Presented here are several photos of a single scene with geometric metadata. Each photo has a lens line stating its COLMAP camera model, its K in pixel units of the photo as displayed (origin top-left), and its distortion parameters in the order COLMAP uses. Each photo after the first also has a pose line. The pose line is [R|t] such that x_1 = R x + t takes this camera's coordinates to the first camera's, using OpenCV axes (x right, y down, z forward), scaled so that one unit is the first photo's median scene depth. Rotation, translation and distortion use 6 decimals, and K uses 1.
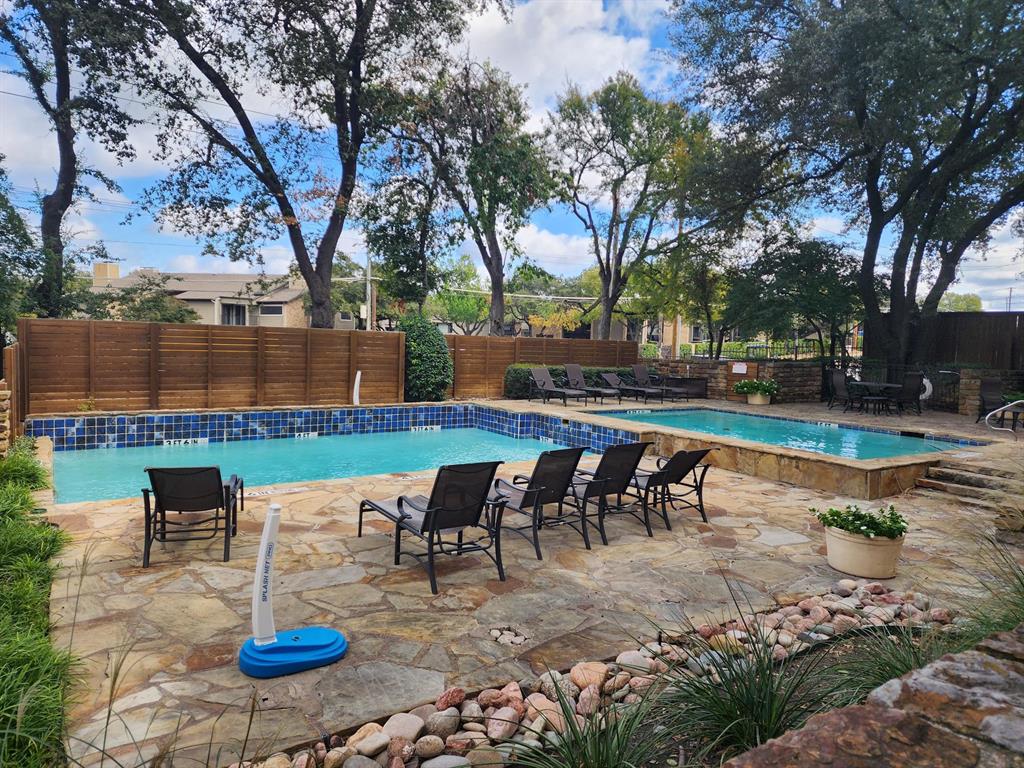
lens RADIAL K [[694.0, 0, 511.0], [0, 694.0, 379.7], [0, 0, 1]] dist [0.066285, -0.051035]
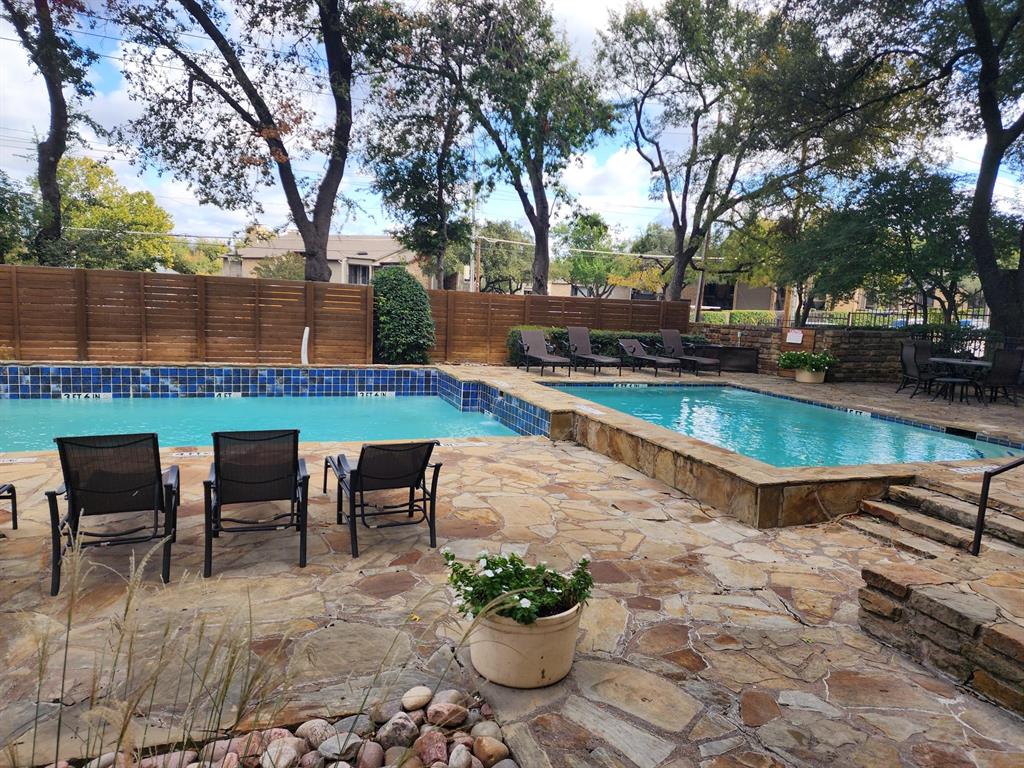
lens RADIAL K [[694.0, 0, 514.0], [0, 694.0, 389.4], [0, 0, 1]] dist [0.066285, -0.051035]
pose [[0.973112, 0.044010, -0.226090, 0.243089], [-0.029661, 0.997347, 0.066477, 0.000047], [0.228416, -0.057983, 0.971835, 0.172114]]
